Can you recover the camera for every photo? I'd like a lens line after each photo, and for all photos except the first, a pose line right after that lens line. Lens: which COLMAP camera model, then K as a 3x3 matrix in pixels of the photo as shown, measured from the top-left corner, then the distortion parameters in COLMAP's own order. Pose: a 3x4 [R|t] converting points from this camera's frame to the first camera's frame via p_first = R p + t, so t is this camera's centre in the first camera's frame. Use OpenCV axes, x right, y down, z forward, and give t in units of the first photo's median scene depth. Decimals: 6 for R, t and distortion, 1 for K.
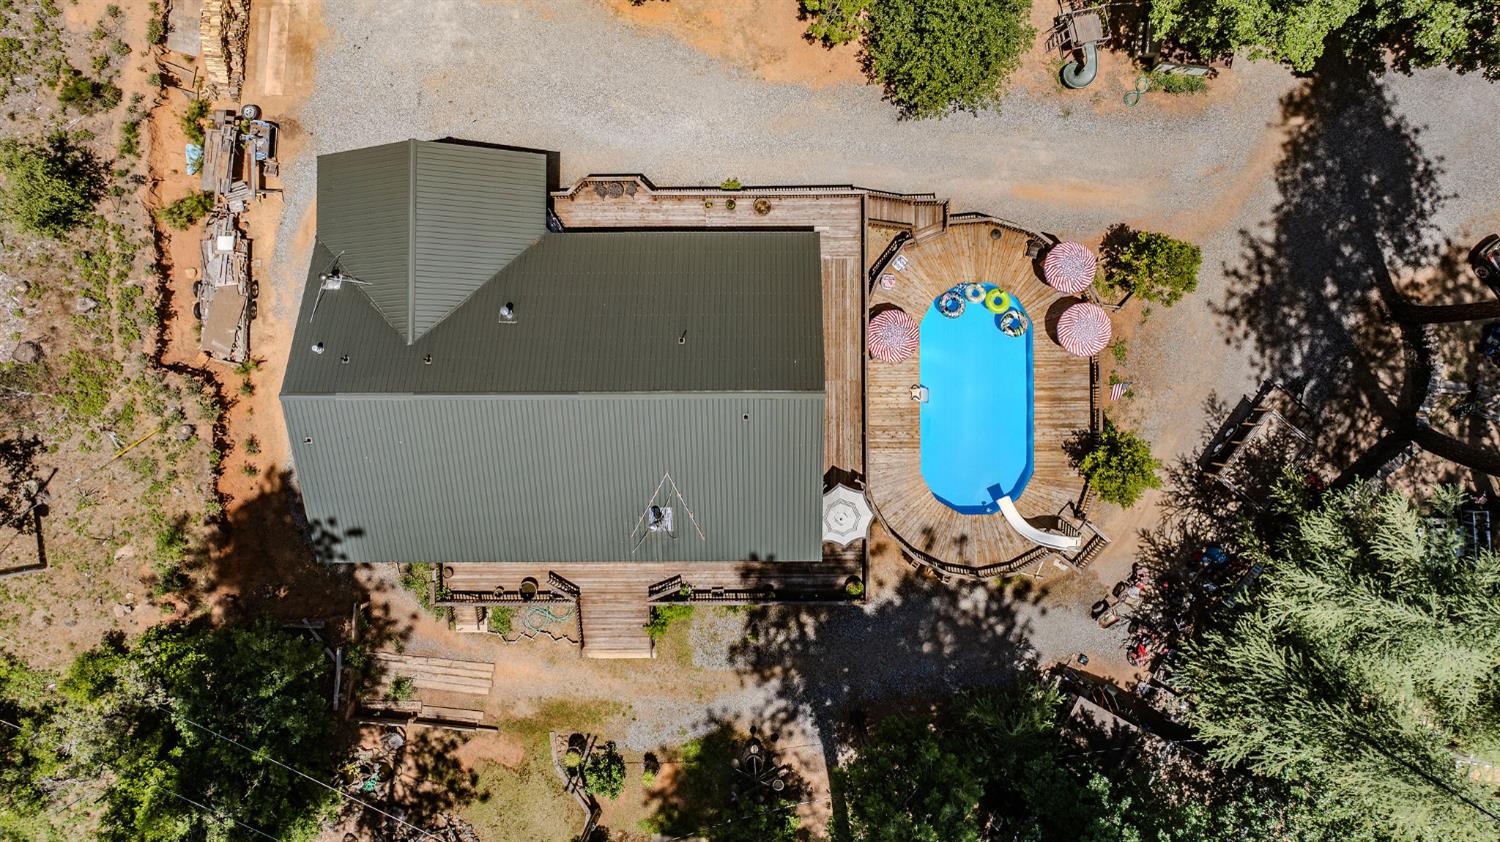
lens RADIAL K [[1063.1, 0, 746.0], [0, 1063.1, 414.0], [0, 0, 1]] dist [-0.030951, 0.000853]
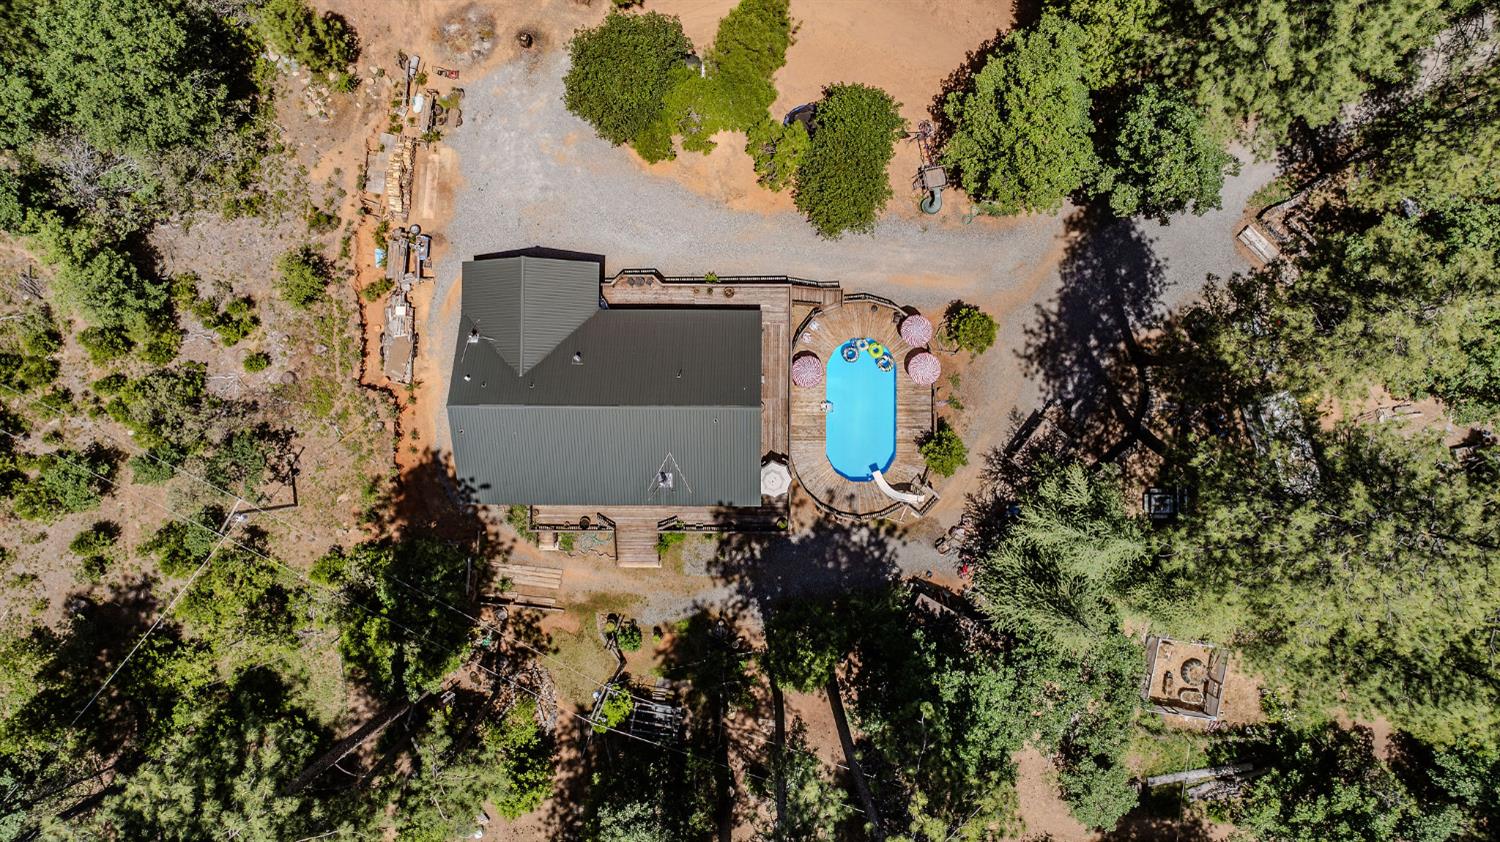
lens RADIAL K [[1063.1, 0, 750.8], [0, 1063.1, 423.1], [0, 0, 1]] dist [-0.030951, 0.000853]
pose [[0.999944, 0.010230, 0.002826, 0.045763], [-0.010259, 0.999894, 0.010330, -0.010003], [-0.002720, -0.010359, 0.999943, -0.637119]]
